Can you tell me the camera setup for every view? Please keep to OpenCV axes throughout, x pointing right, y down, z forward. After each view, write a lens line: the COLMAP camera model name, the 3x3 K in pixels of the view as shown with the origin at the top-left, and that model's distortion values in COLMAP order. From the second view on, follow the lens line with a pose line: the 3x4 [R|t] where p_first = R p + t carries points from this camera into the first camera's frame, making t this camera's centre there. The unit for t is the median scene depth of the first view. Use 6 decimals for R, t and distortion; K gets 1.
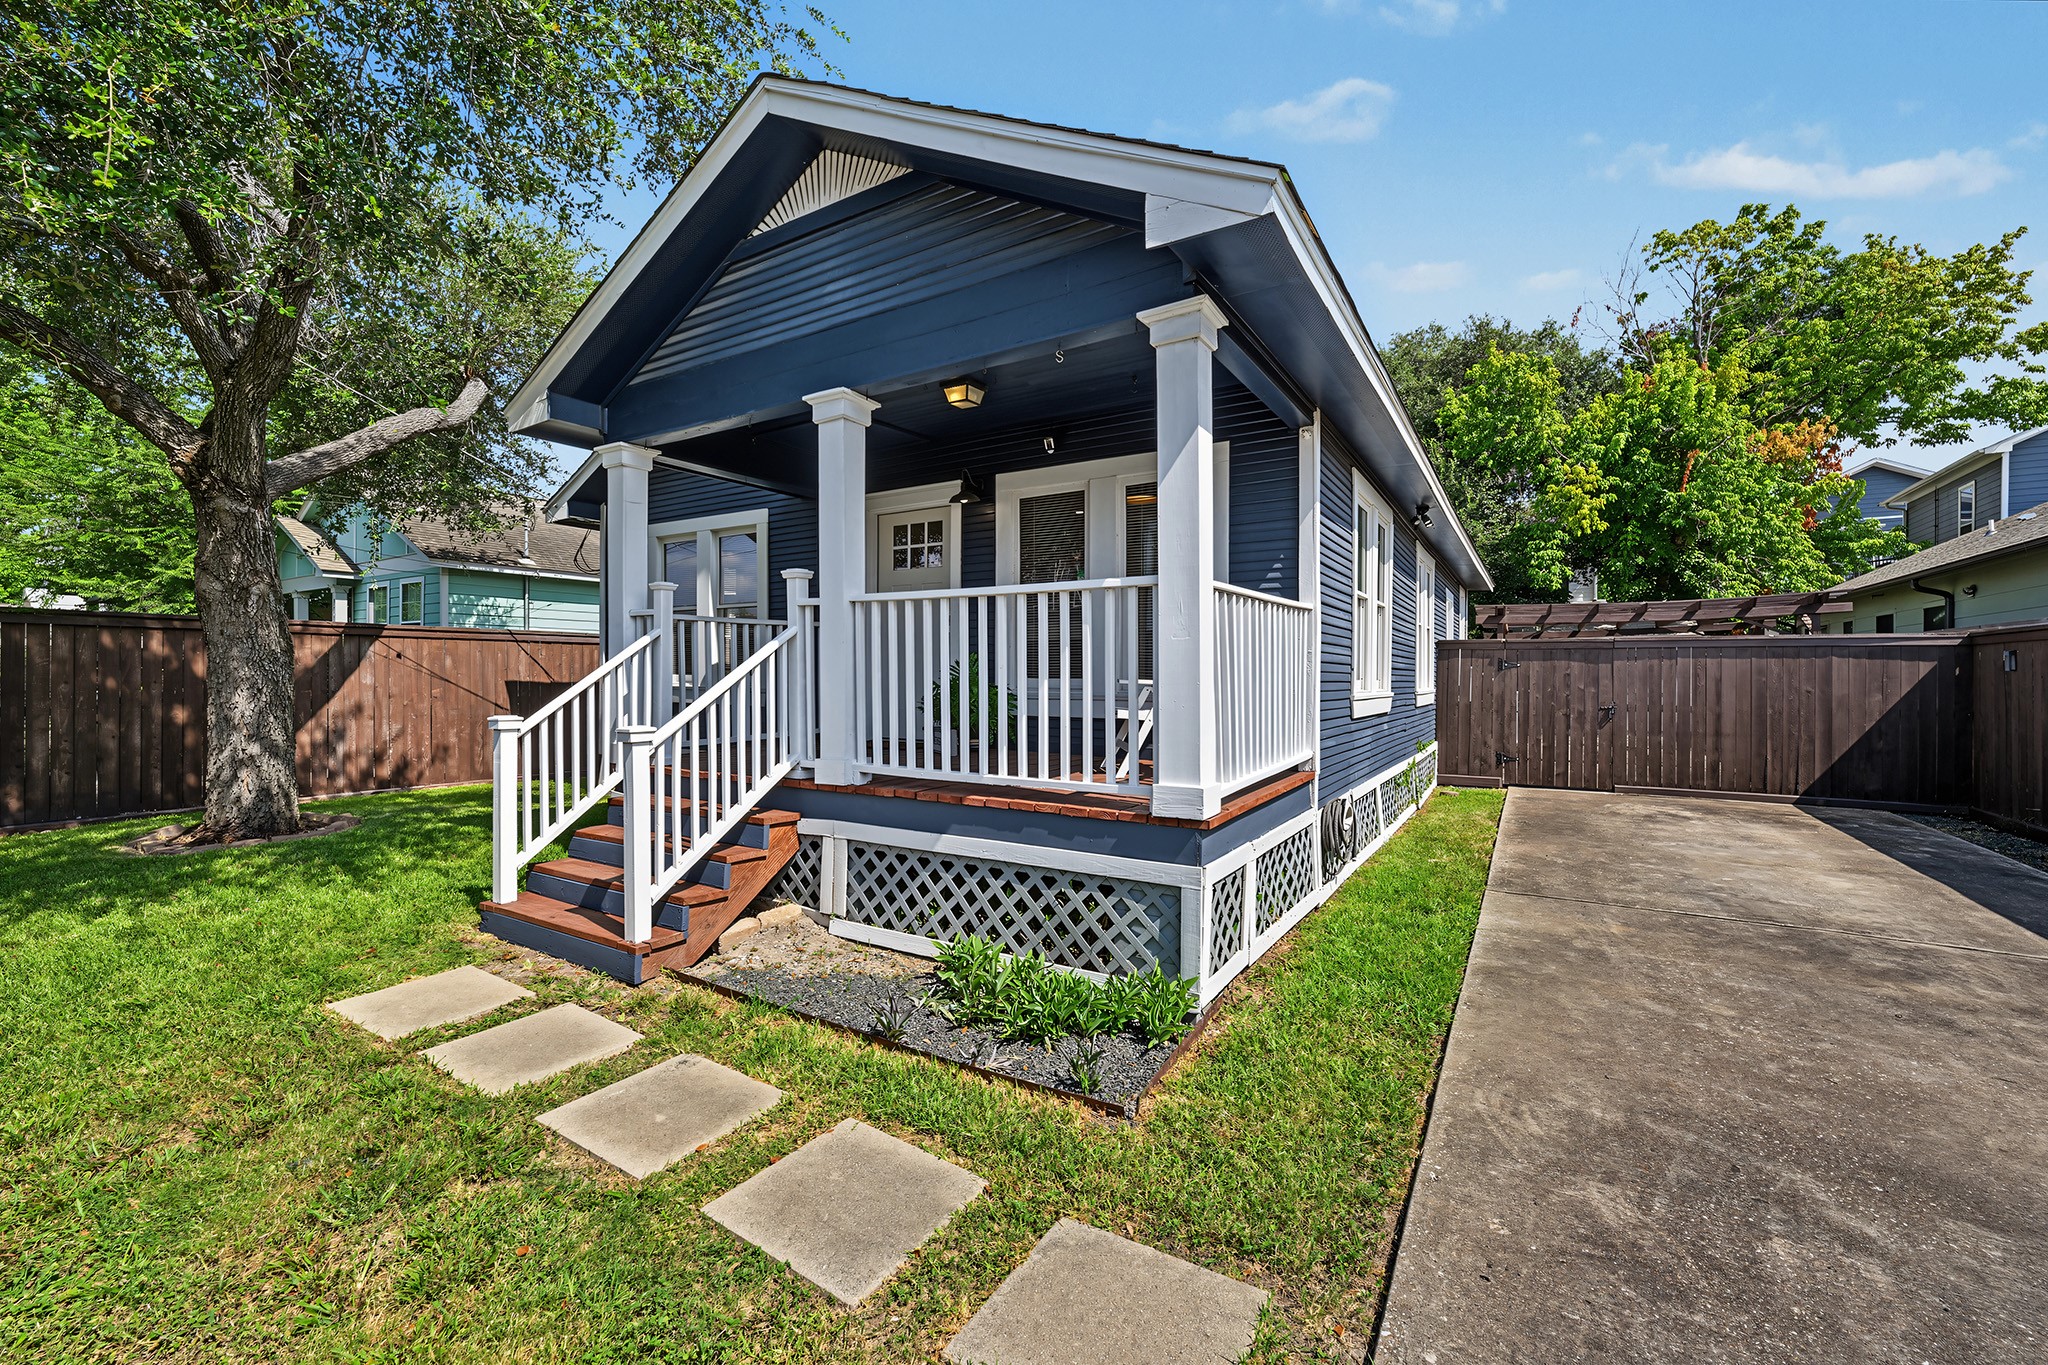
lens RADIAL K [[821.8, 0, 1028.5], [0, 821.8, 686.6], [0, 0, 1]] dist [0.000063, -0.000121]
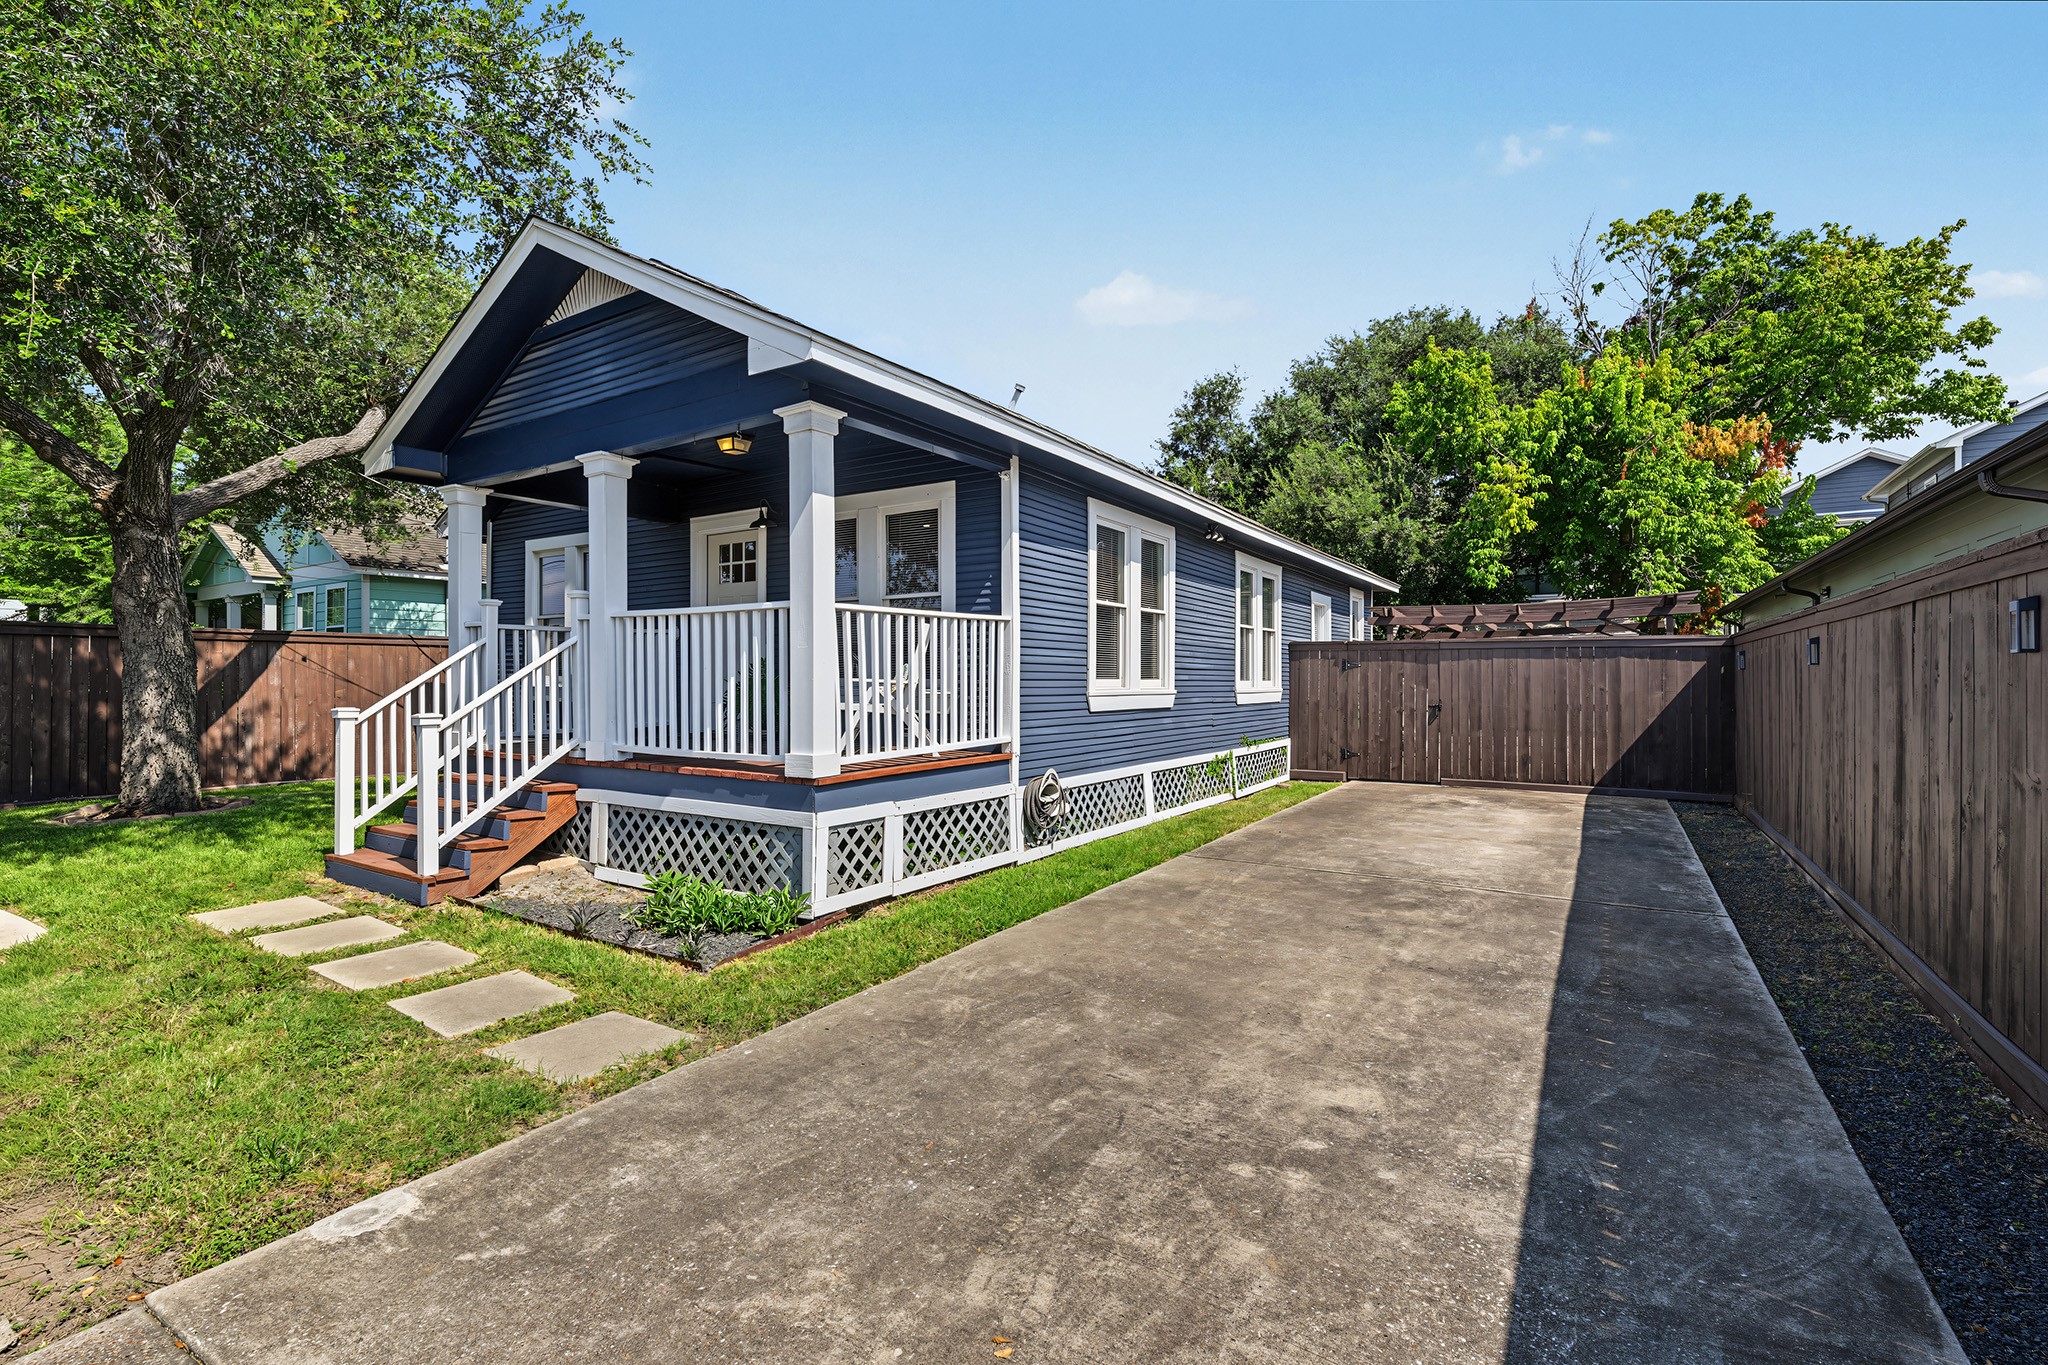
lens RADIAL K [[901.6, 0, 1037.0], [0, 901.6, 685.0], [0, 0, 1]] dist [-0.002064, 0.001778]
pose [[0.999910, -0.002213, -0.013228, 0.390664], [0.002143, 0.999984, -0.005268, 0.008906], [0.013239, 0.005239, 0.999899, -0.328092]]
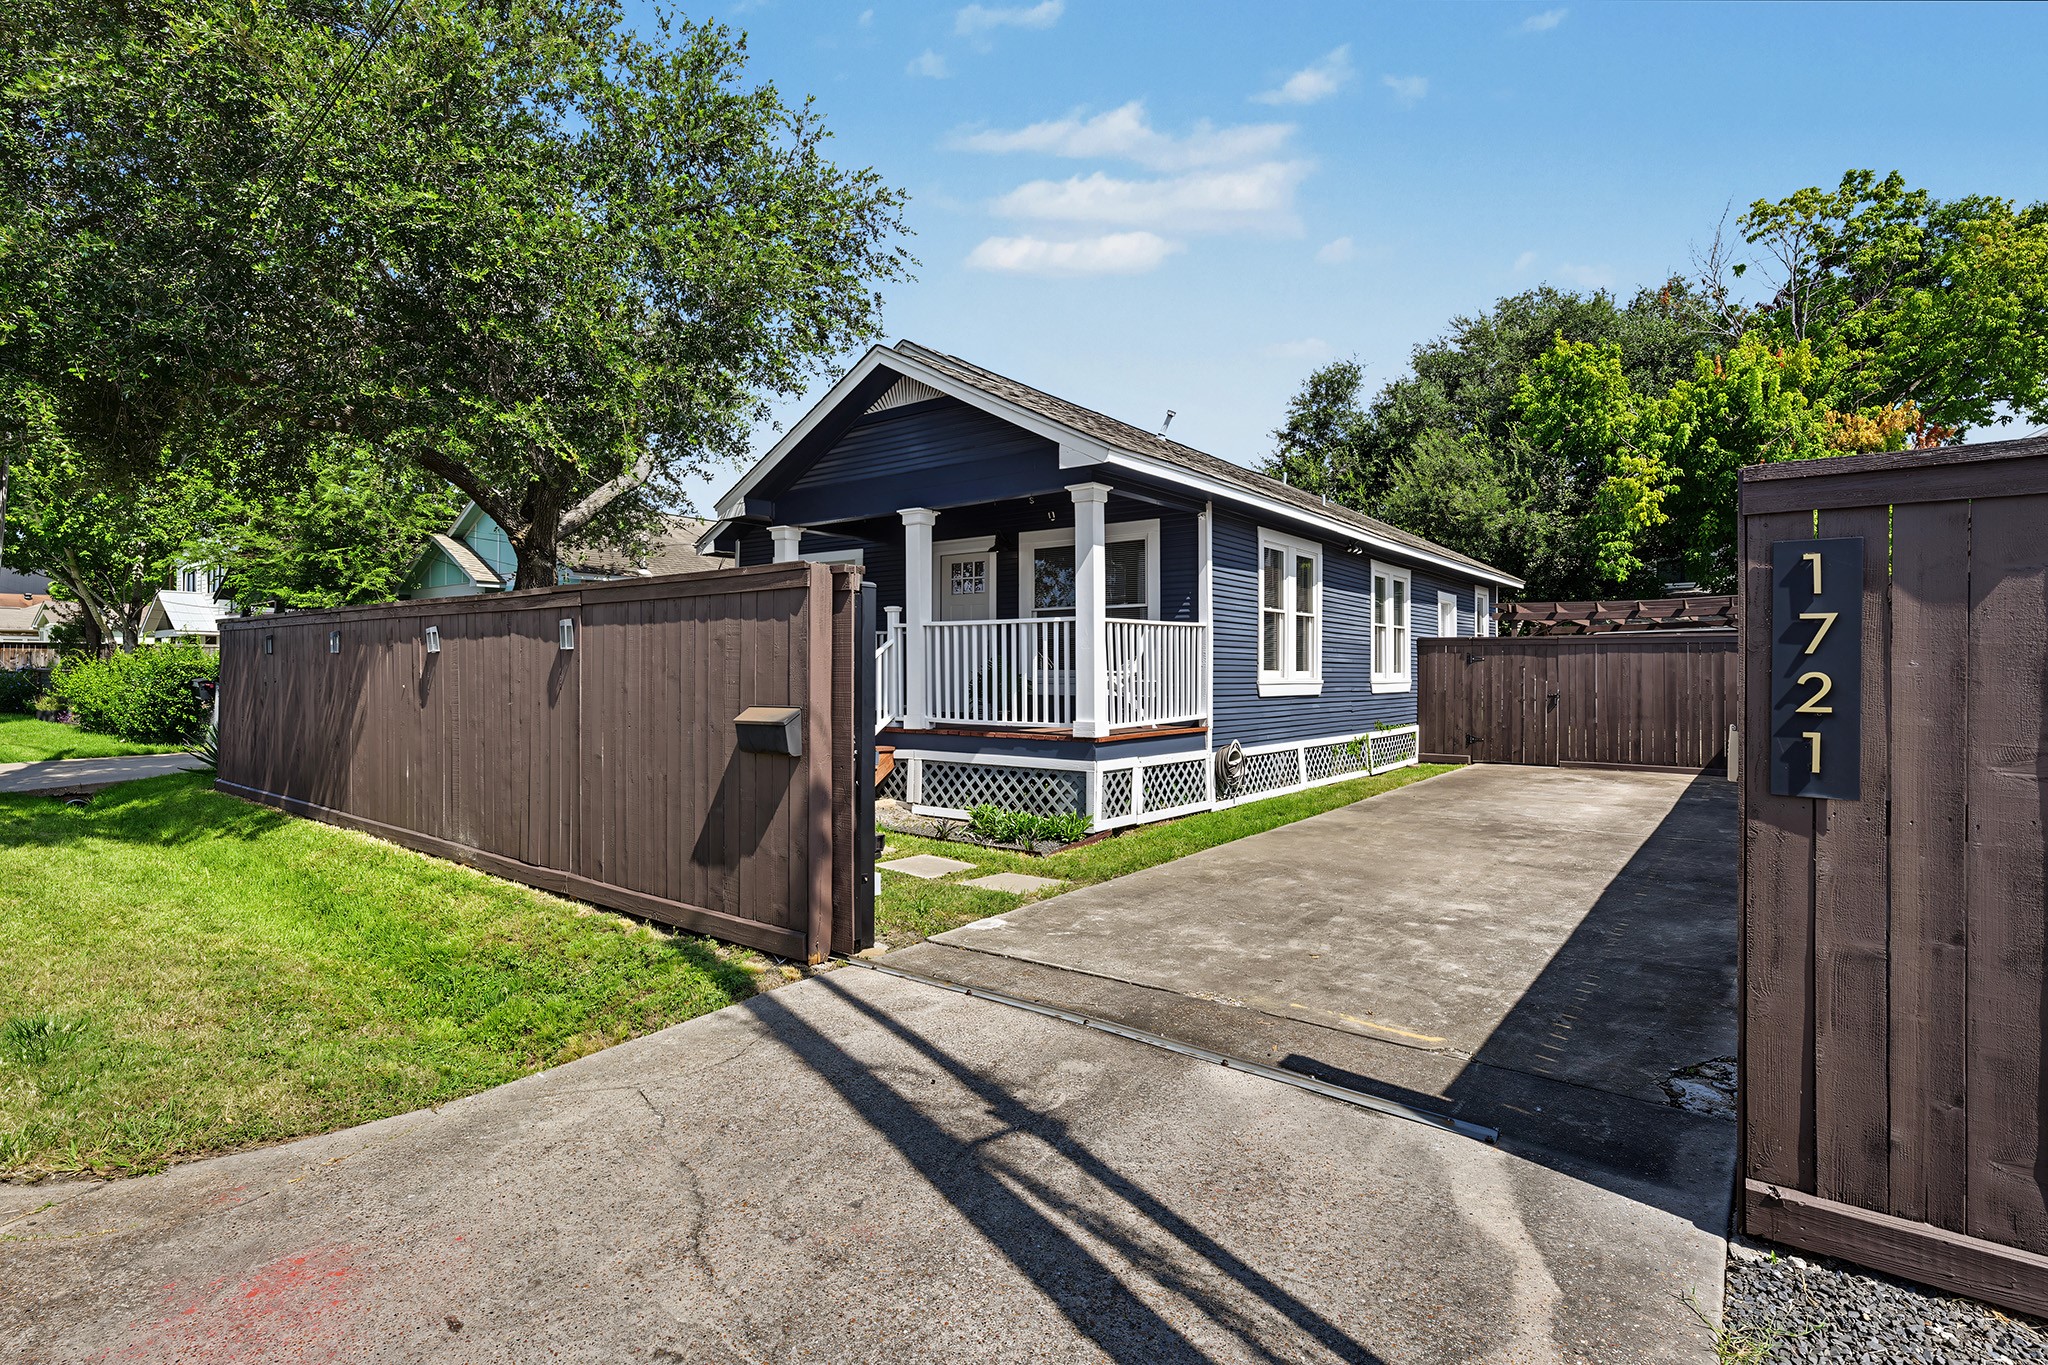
lens RADIAL K [[1002.0, 0, 1032.7], [0, 1002.0, 669.8], [0, 0, 1]] dist [0.001424, 0.000959]
pose [[0.995327, -0.002133, -0.096538, 0.191382], [0.000687, 0.999887, -0.015012, 0.020036], [0.096560, 0.014875, 0.995216, -0.954444]]
